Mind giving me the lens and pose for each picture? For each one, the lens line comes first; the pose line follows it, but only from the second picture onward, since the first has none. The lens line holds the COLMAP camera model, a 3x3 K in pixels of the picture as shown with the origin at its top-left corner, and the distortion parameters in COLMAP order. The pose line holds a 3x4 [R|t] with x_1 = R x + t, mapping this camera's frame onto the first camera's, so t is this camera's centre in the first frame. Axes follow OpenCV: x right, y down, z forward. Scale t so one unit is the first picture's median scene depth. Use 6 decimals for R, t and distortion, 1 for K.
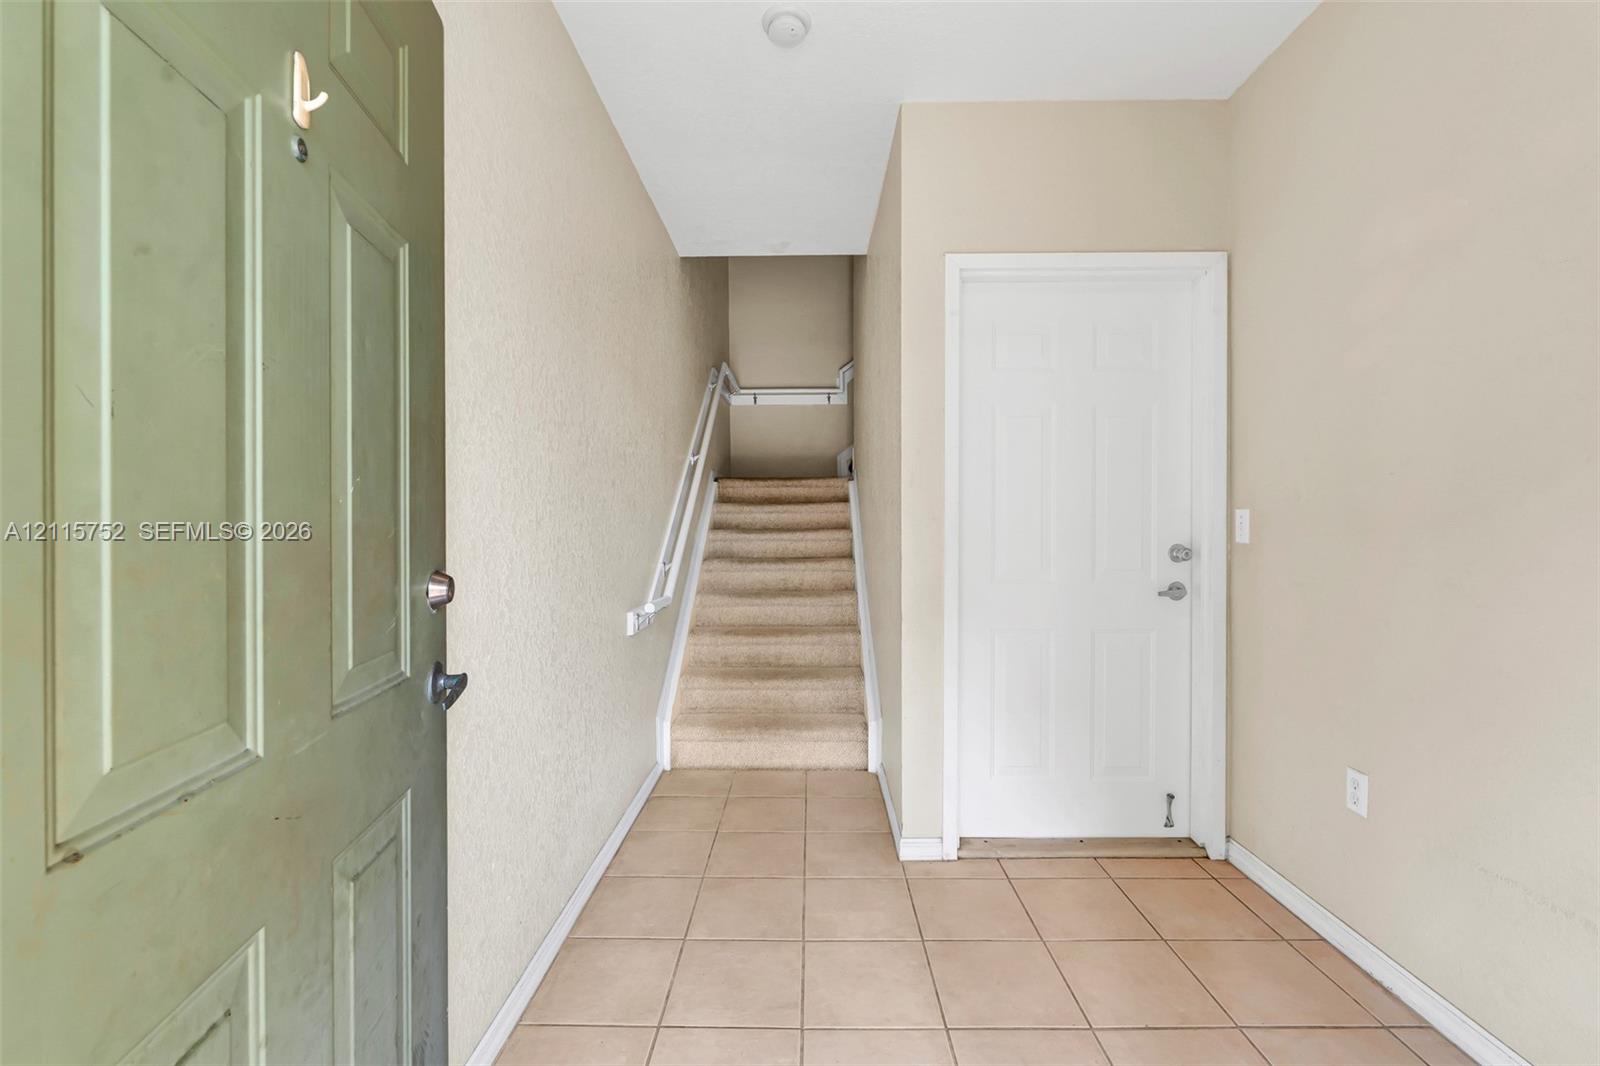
lens RADIAL K [[664.5, 0, 798.7], [0, 664.5, 527.8], [0, 0, 1]] dist [-0.003415, 0.000245]
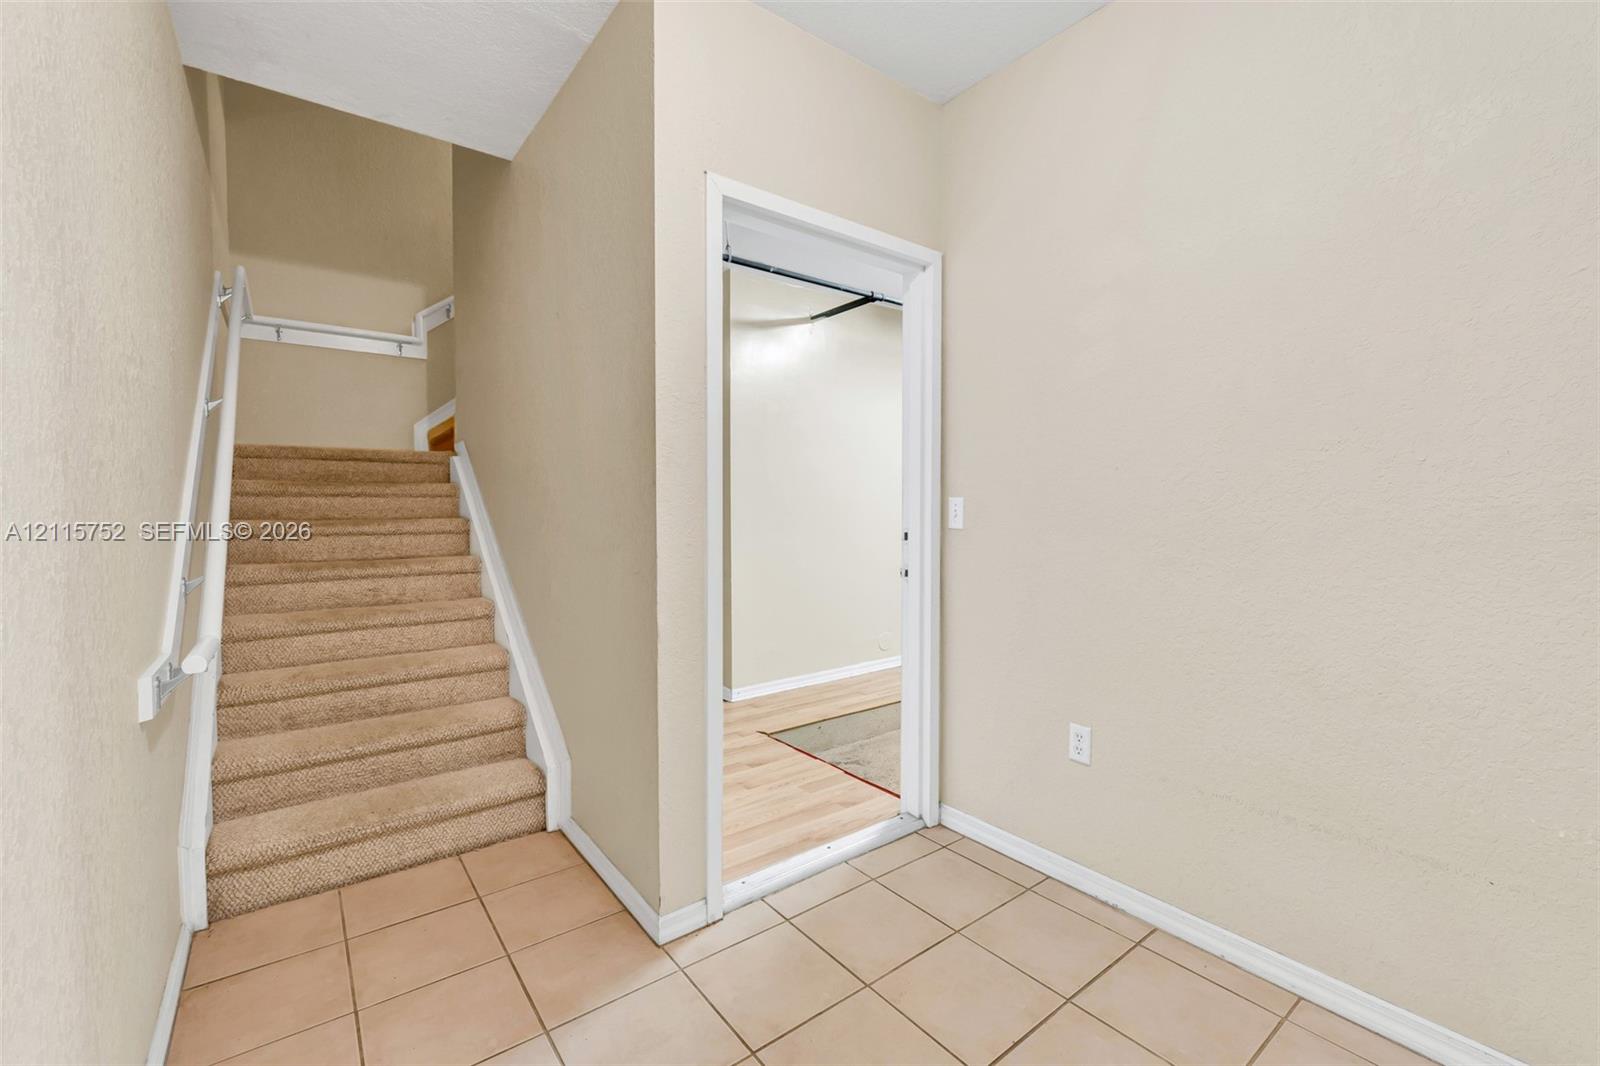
lens RADIAL K [[664.5, 0, 800.0], [0, 664.5, 530.8], [0, 0, 1]] dist [-0.003415, 0.000245]
pose [[0.788740, -0.019889, 0.614405, -0.186879], [0.004406, 0.999634, 0.026704, -0.003333], [-0.614711, -0.018355, 0.788539, 0.301813]]
